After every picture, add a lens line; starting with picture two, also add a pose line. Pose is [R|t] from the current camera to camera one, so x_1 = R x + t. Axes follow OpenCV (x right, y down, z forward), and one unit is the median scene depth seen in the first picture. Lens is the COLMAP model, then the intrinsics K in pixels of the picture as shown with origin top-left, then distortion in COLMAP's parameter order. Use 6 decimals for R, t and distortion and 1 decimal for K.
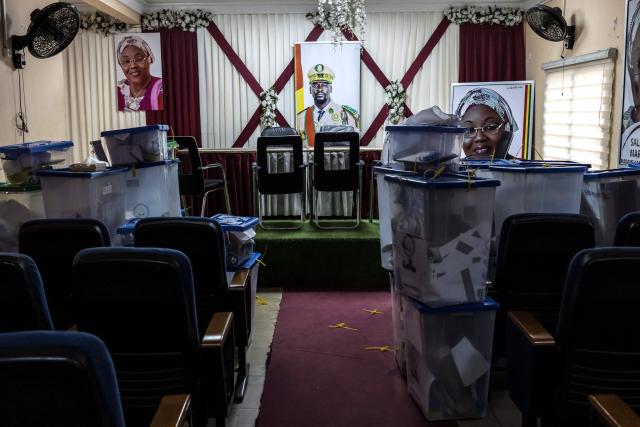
lens RADIAL K [[599.9, 0, 319.2], [0, 599.9, 187.1], [0, 0, 1]] dist [-0.004403, -0.001376]
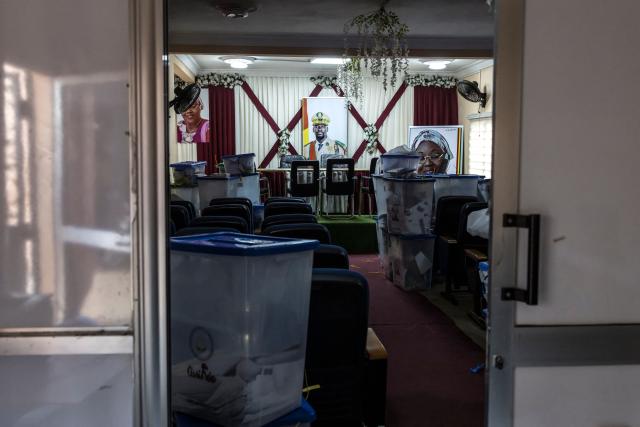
lens RADIAL K [[599.9, 0, 319.2], [0, 599.9, 187.1], [0, 0, 1]] dist [-0.004403, -0.001376]
pose [[0.996882, 0.004584, 0.078774, -0.114508], [-0.000824, 0.998861, -0.047698, 0.046373], [-0.078903, 0.047484, 0.995751, -0.442193]]
